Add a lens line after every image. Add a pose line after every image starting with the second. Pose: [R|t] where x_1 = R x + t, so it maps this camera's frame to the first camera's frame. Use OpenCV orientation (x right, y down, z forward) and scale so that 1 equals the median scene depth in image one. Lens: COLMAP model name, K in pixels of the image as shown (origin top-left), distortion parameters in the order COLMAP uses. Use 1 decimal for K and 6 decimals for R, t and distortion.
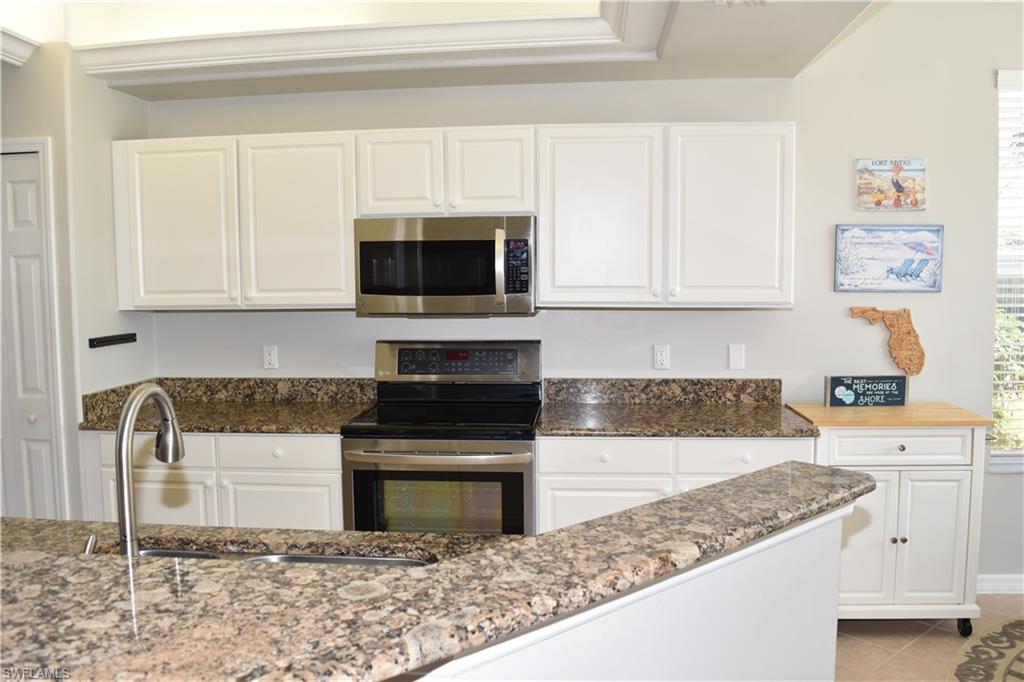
lens RADIAL K [[800.5, 0, 512.0], [0, 800.5, 341.0], [0, 0, 1]] dist [-0.093945, 0.020692]
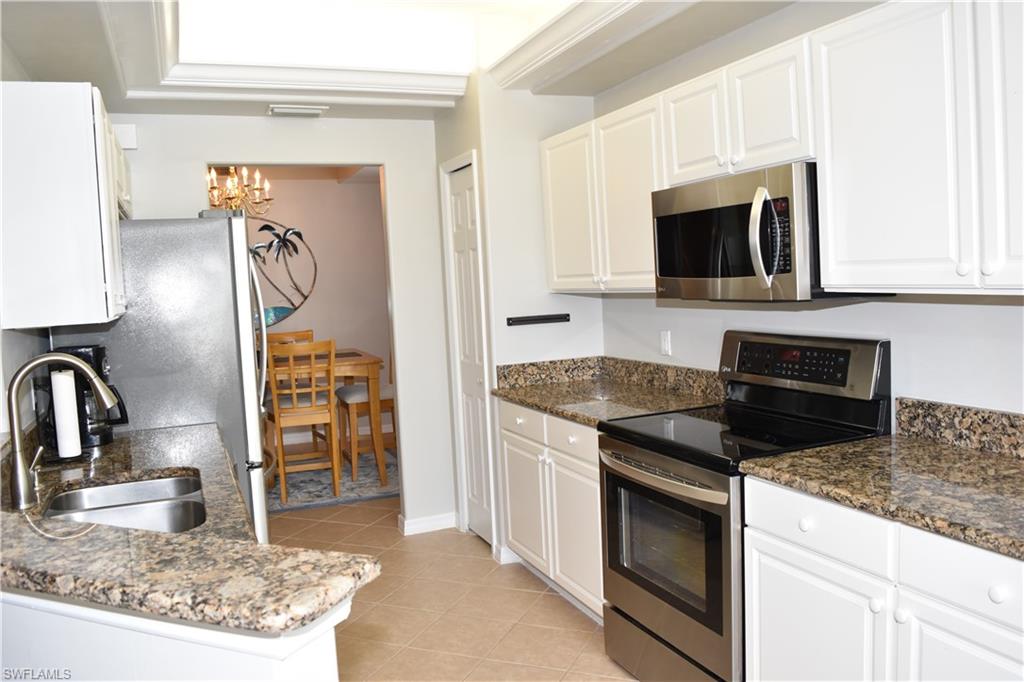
lens RADIAL K [[800.5, 0, 512.0], [0, 800.5, 341.0], [0, 0, 1]] dist [-0.093945, 0.020692]
pose [[0.466659, 0.055154, -0.882716, 0.482273], [-0.026713, 0.998477, 0.048265, -0.024459], [0.884034, 0.001056, 0.467421, 0.413831]]
